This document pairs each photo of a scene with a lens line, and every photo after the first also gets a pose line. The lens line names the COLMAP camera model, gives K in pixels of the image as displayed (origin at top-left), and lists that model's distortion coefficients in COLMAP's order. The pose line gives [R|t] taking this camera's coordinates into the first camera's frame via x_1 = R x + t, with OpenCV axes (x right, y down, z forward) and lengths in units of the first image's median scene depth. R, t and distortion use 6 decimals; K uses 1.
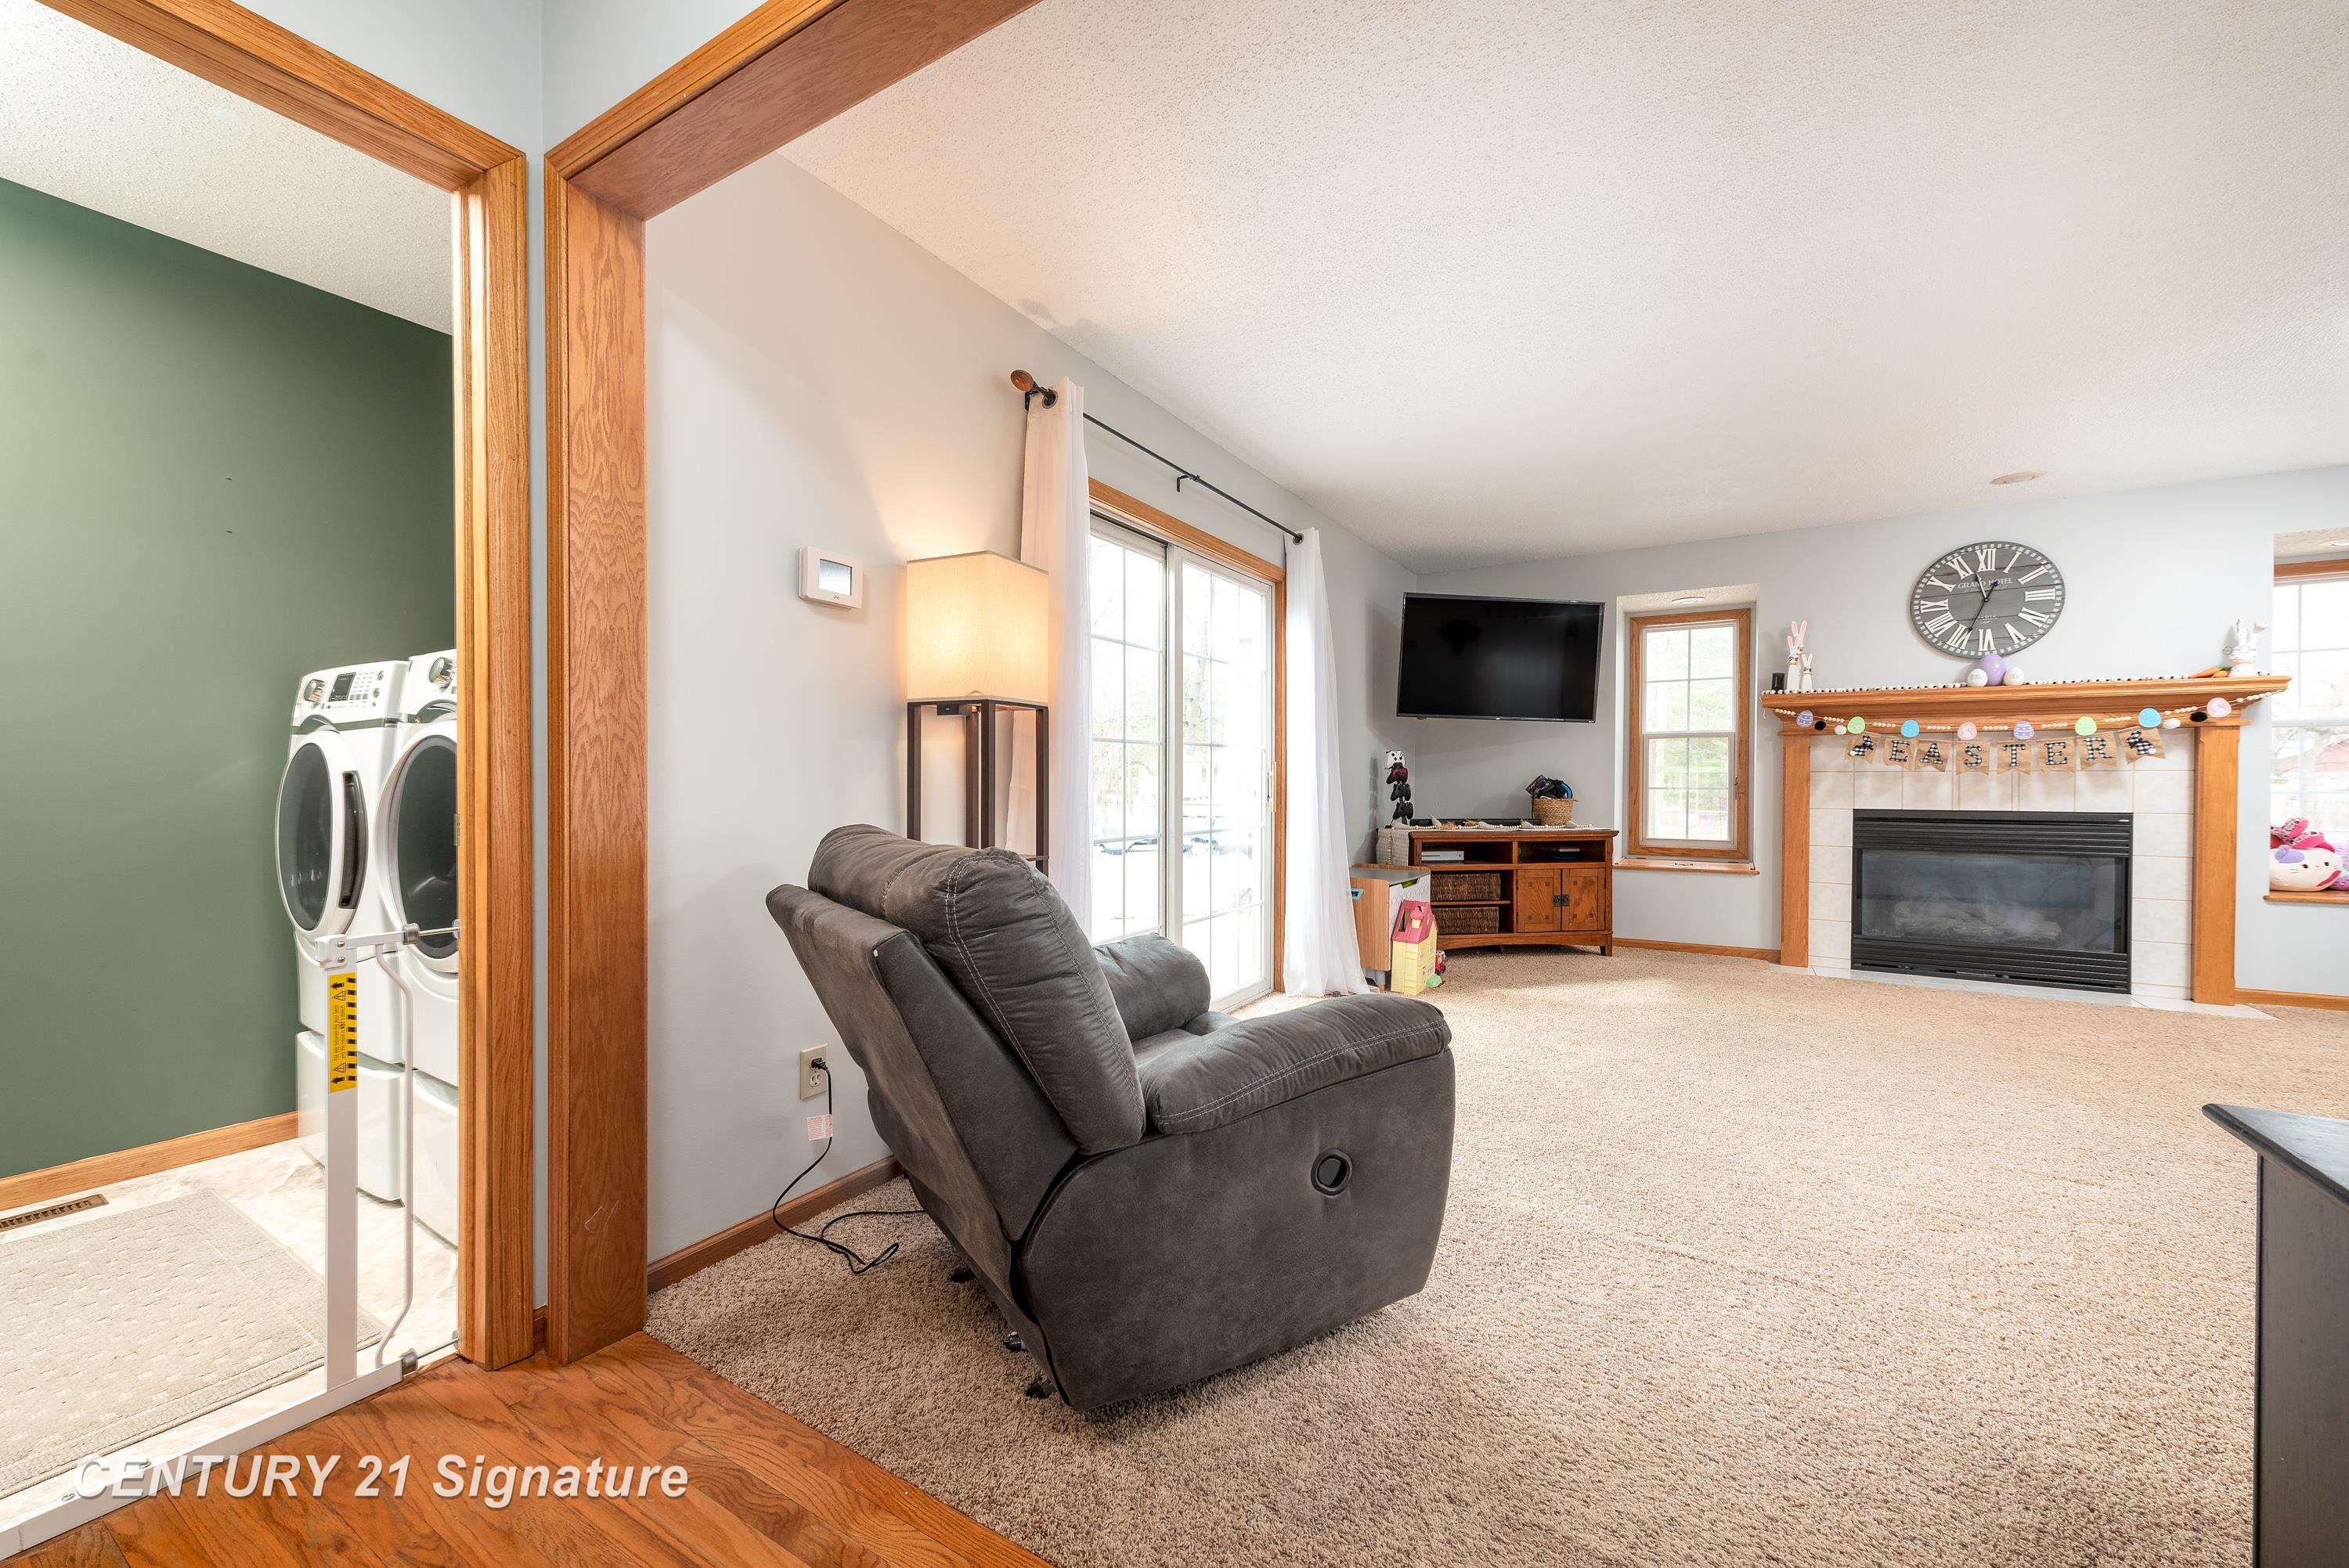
lens RADIAL K [[915.3, 0, 1171.5], [0, 915.3, 789.2], [0, 0, 1]] dist [0.018415, -0.006034]
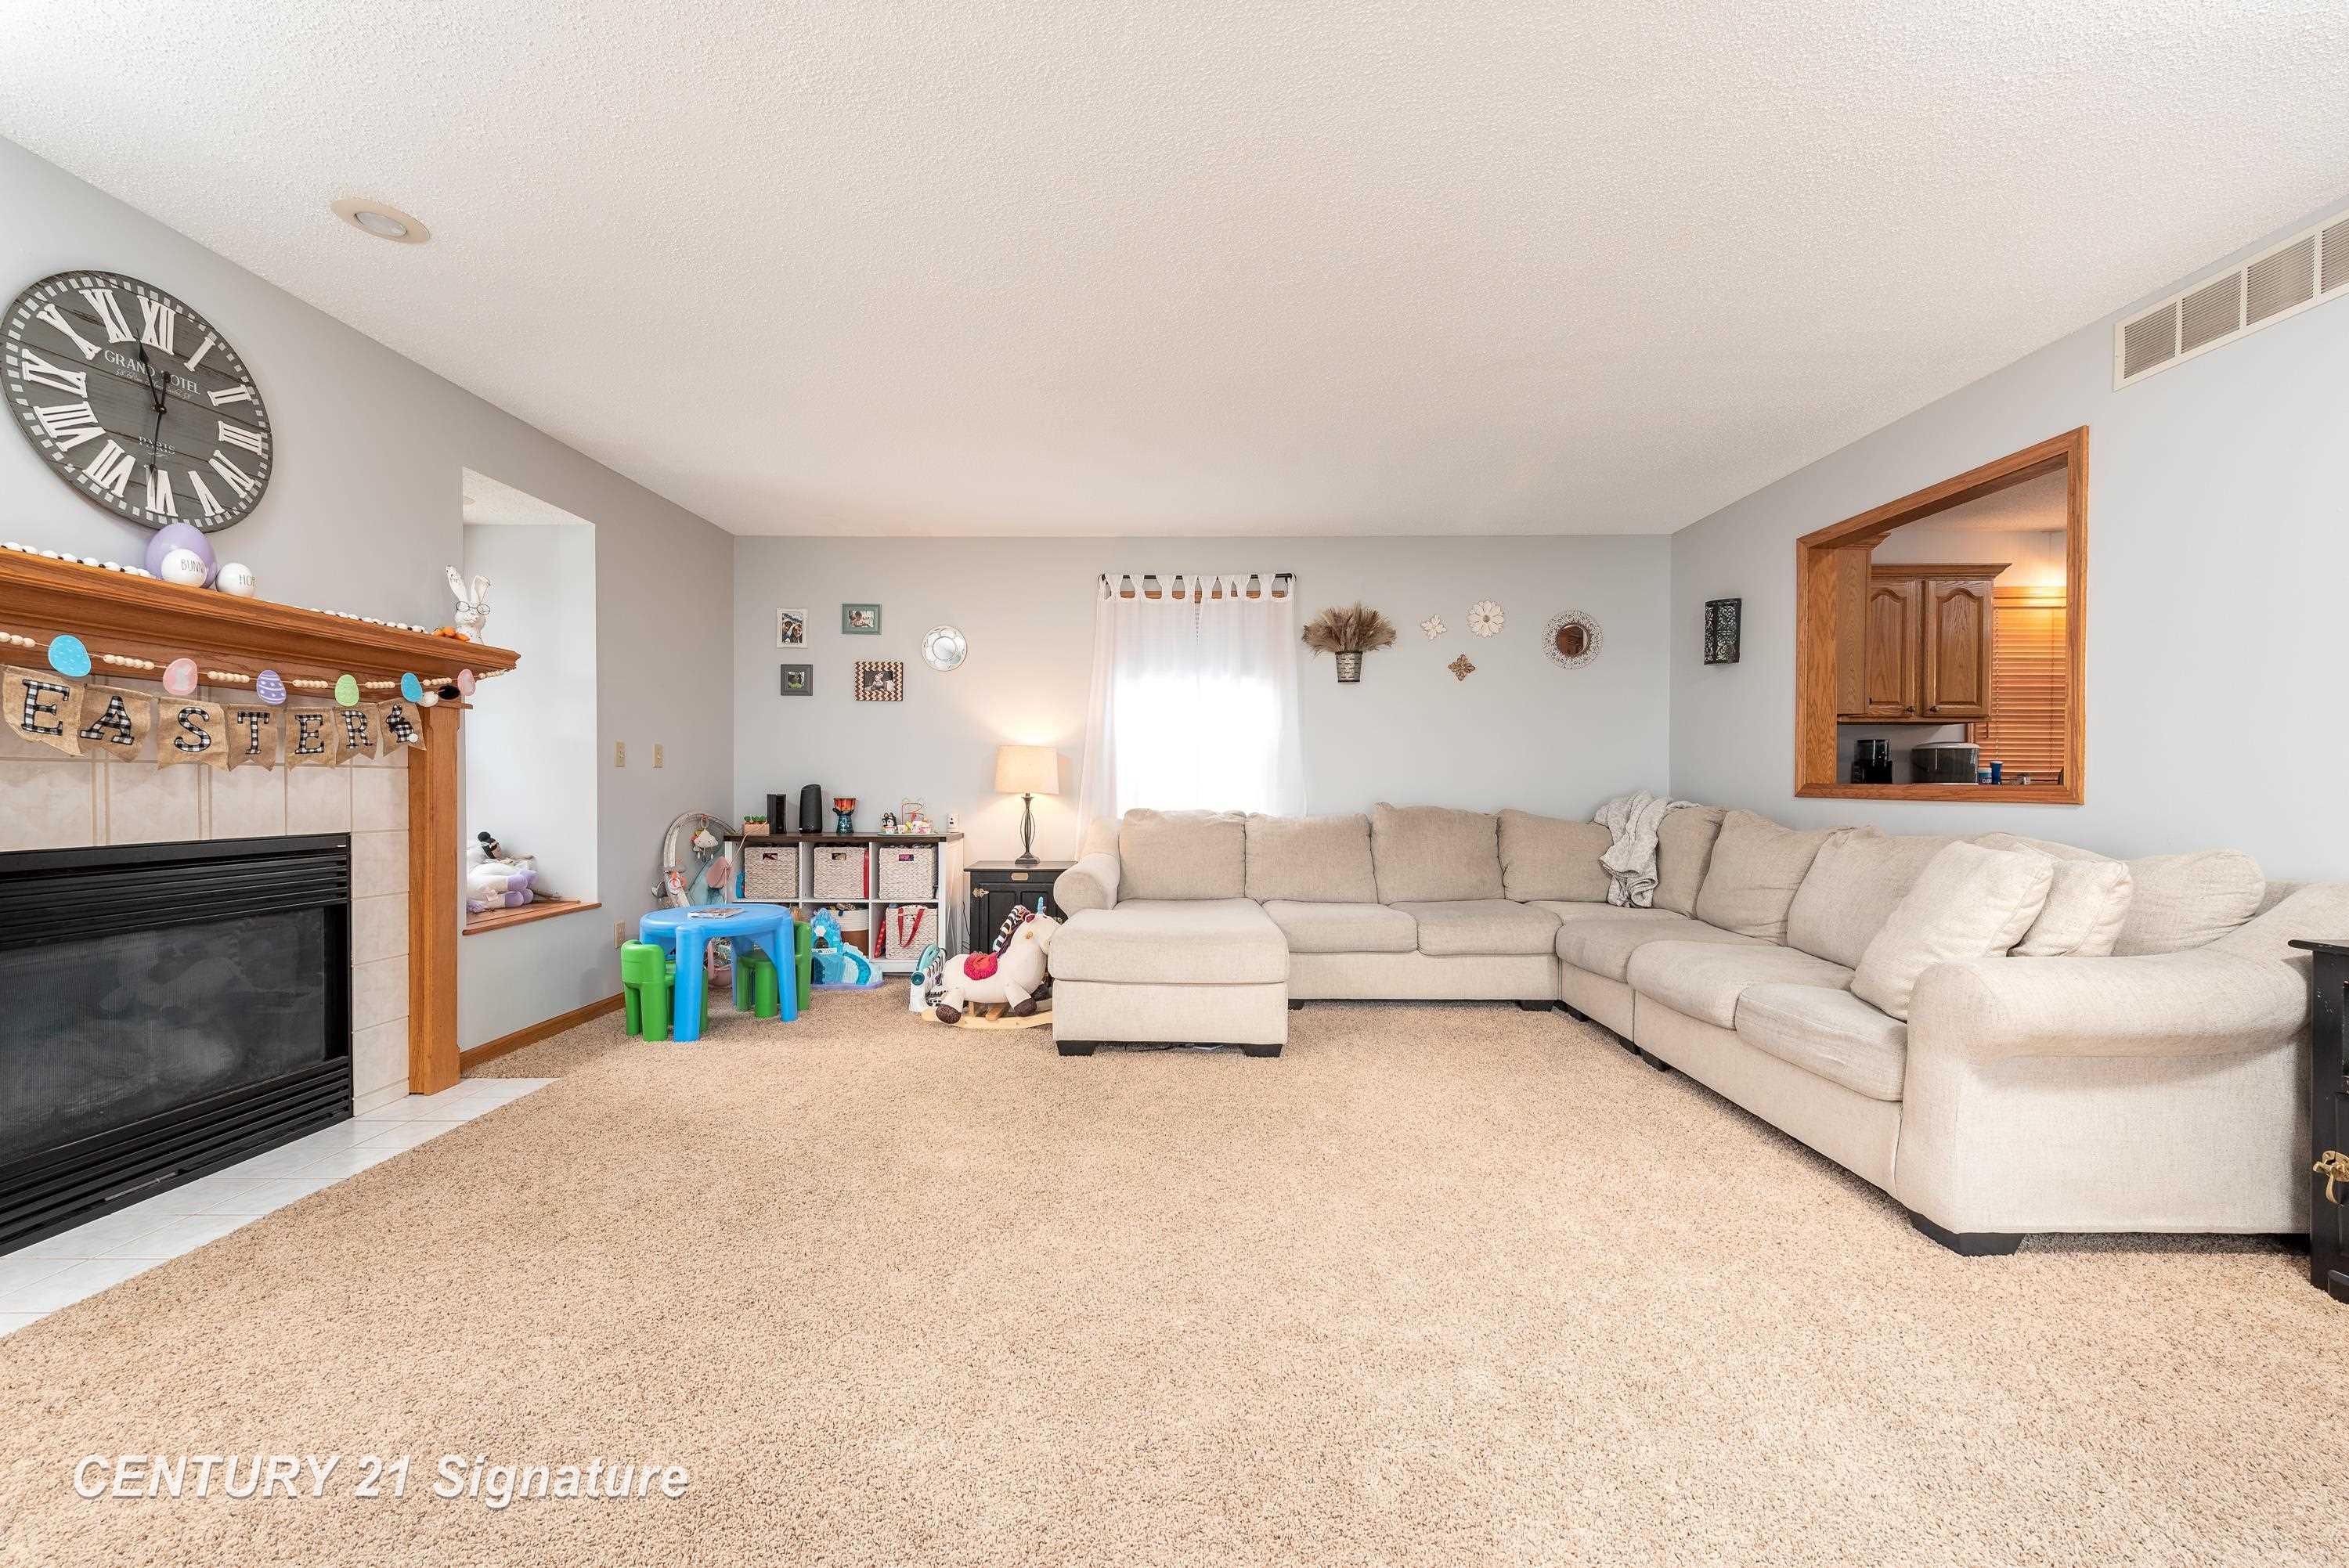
lens RADIAL K [[915.3, 0, 1171.5], [0, 915.3, 789.2], [0, 0, 1]] dist [0.018415, -0.006034]
pose [[-0.505927, -0.007293, 0.862545, 0.189363], [0.005228, 0.999920, 0.011521, -0.007954], [-0.862560, 0.010338, -0.505848, 0.776603]]
